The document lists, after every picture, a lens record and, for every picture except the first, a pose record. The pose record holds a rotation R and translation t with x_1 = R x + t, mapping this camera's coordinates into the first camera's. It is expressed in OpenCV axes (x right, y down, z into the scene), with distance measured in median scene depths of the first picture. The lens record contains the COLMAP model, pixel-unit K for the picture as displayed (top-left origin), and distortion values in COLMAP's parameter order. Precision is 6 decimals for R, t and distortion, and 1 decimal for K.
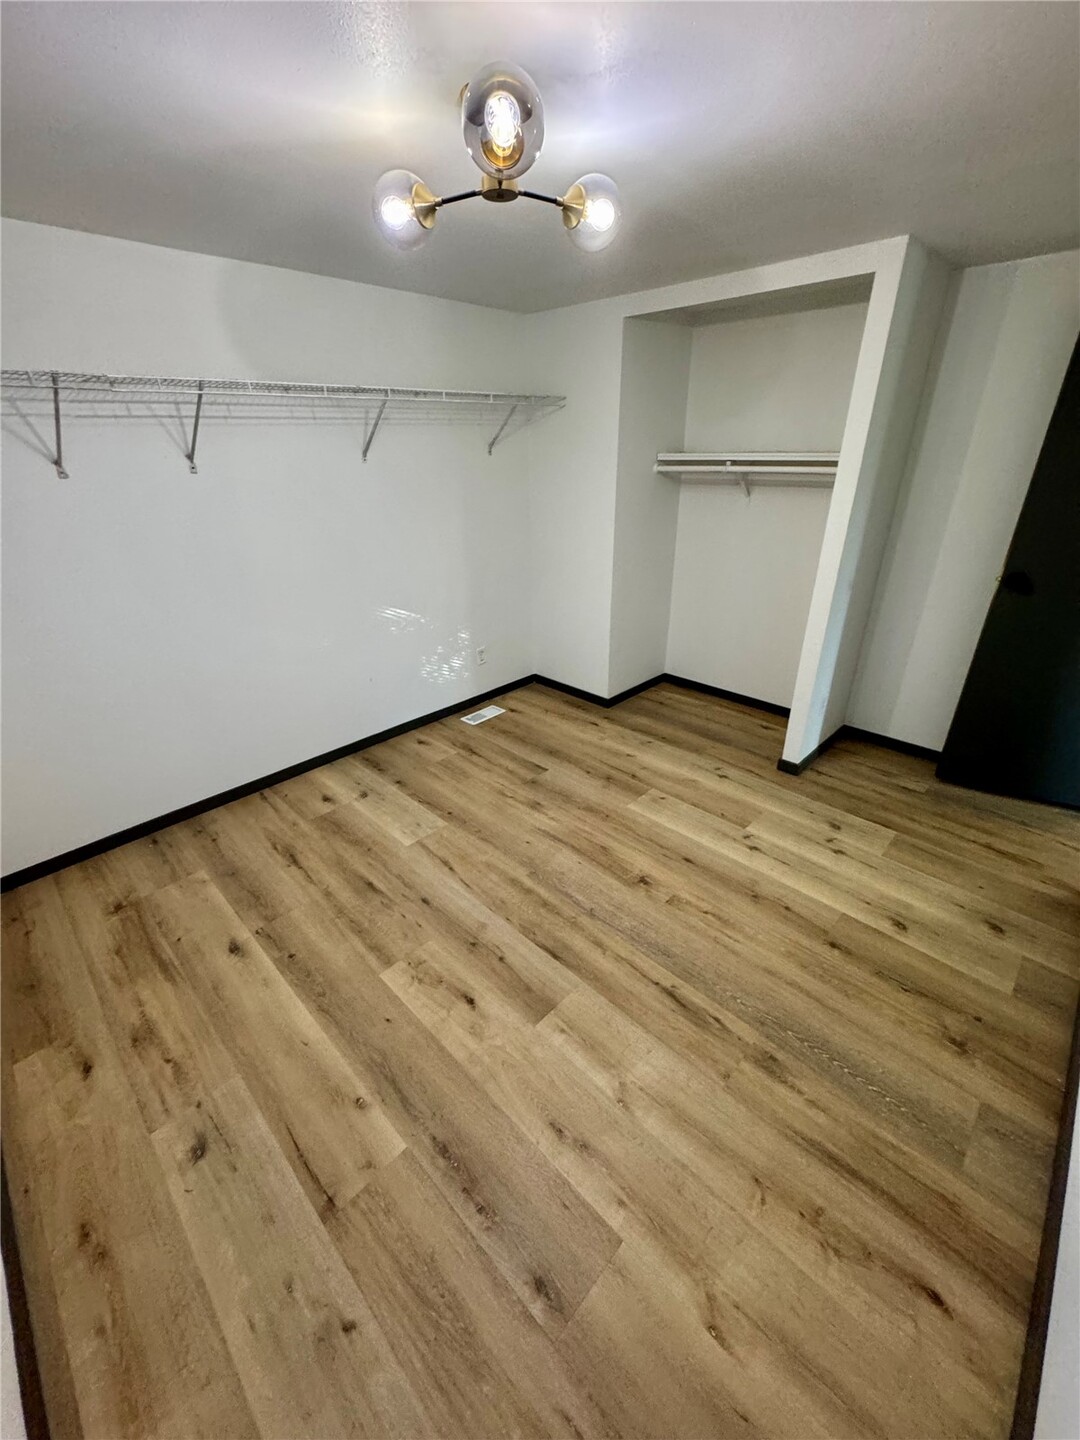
lens RADIAL K [[574.9, 0, 537.9], [0, 574.9, 723.2], [0, 0, 1]] dist [-0.001399, 0.000234]
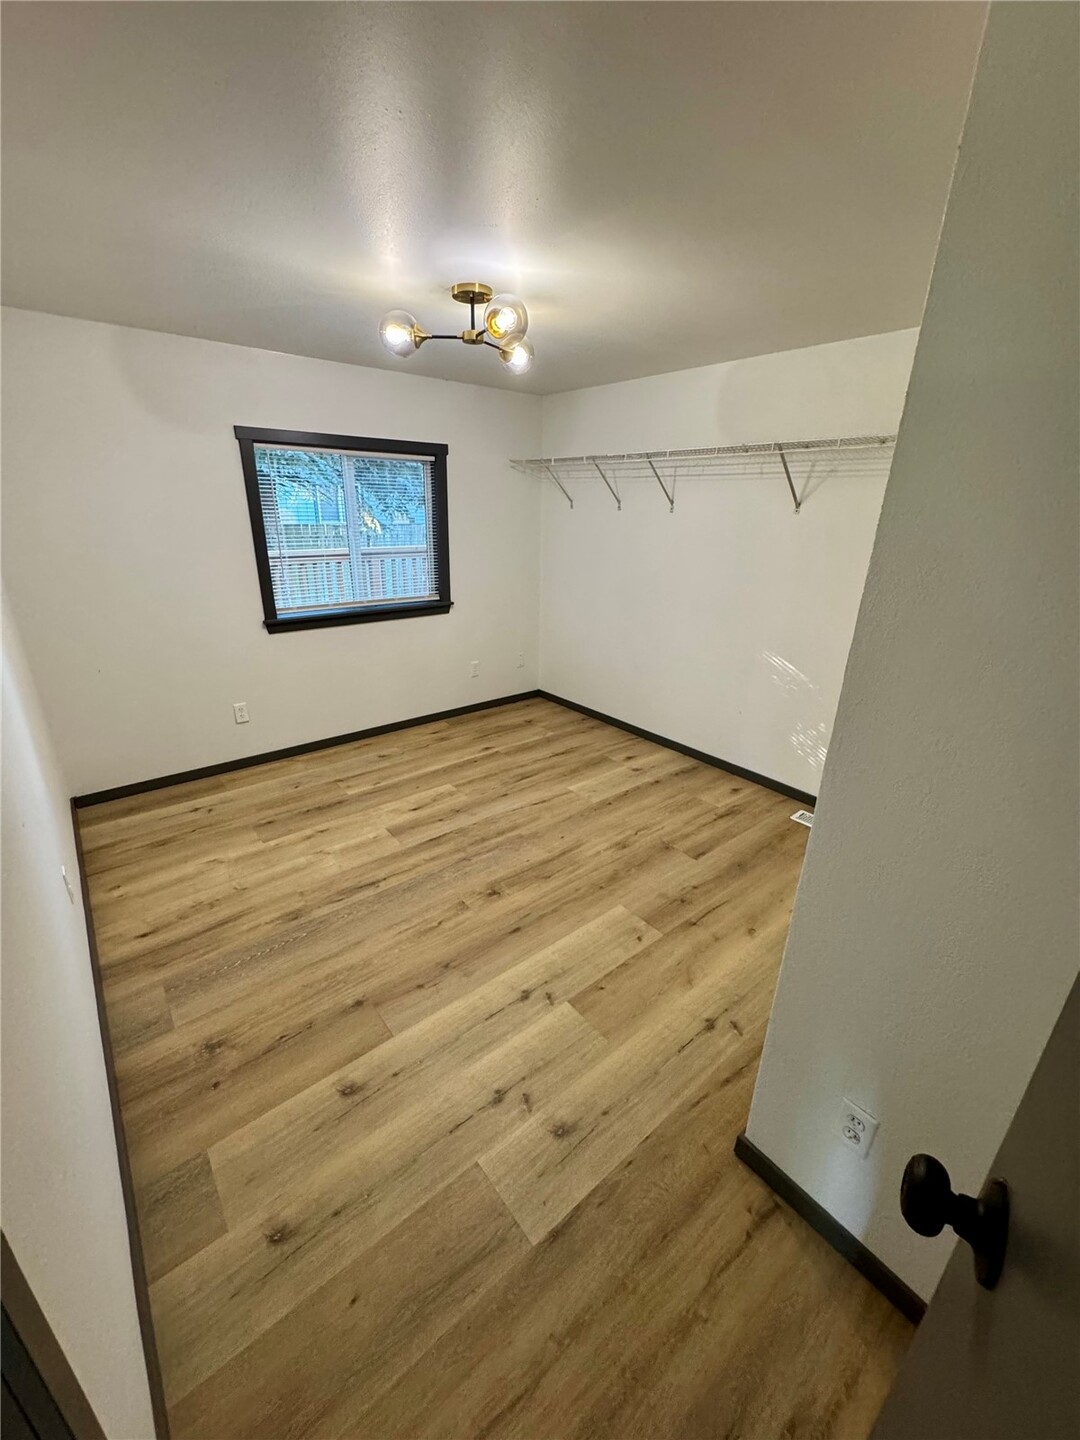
lens RADIAL K [[574.9, 0, 544.1], [0, 574.9, 725.8], [0, 0, 1]] dist [-0.001399, 0.000234]
pose [[-0.103389, 0.369527, -0.923450, 1.092298], [-0.457544, 0.806693, 0.374032, -0.427961], [0.883156, 0.461190, 0.085672, 0.908399]]
